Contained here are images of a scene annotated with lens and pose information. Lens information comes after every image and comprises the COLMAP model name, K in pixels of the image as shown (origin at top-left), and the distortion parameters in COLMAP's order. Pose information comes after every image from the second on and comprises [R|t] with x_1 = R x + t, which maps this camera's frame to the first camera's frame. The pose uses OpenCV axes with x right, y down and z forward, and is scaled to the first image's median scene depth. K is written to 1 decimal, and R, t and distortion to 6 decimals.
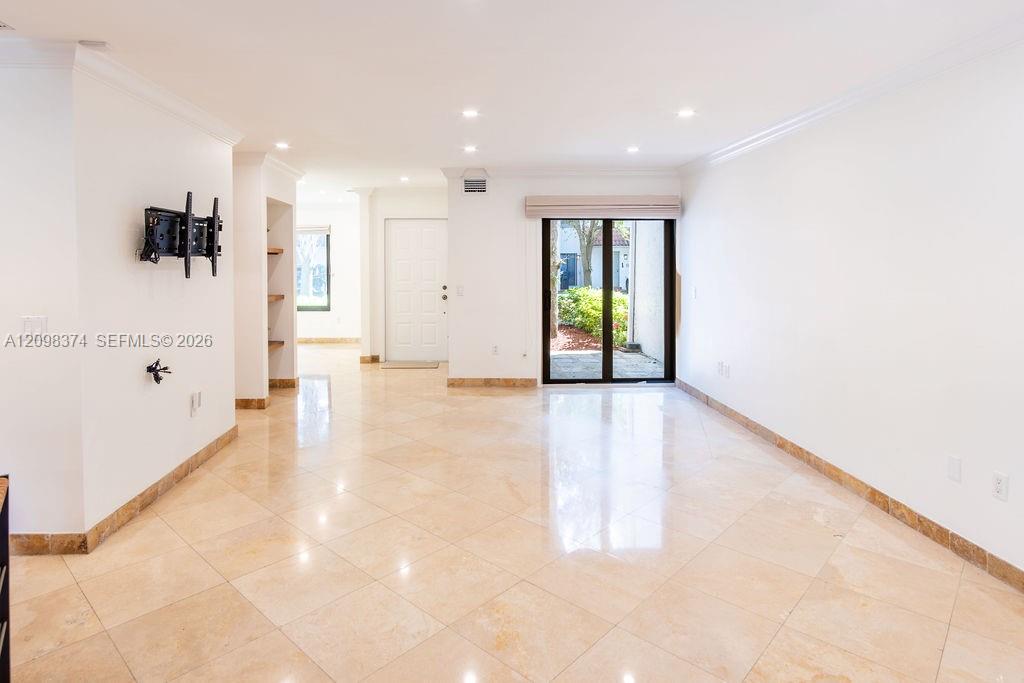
lens RADIAL K [[567.4, 0, 481.4], [0, 567.4, 274.0], [0, 0, 1]] dist [0.005787, 0.003347]
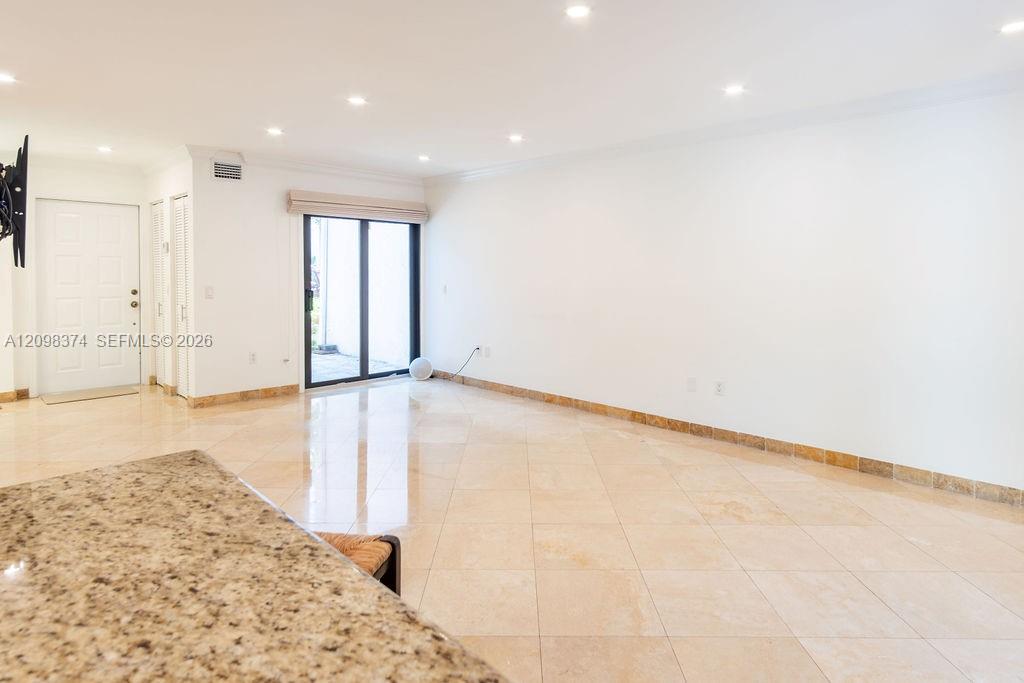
lens RADIAL K [[567.4, 0, 518.0], [0, 567.4, 280.9], [0, 0, 1]] dist [0.005787, 0.003347]
pose [[0.722552, -0.008577, 0.691264, -0.290532], [0.009033, 0.999955, 0.002966, 0.013697], [-0.691258, 0.004101, 0.722596, 0.067650]]
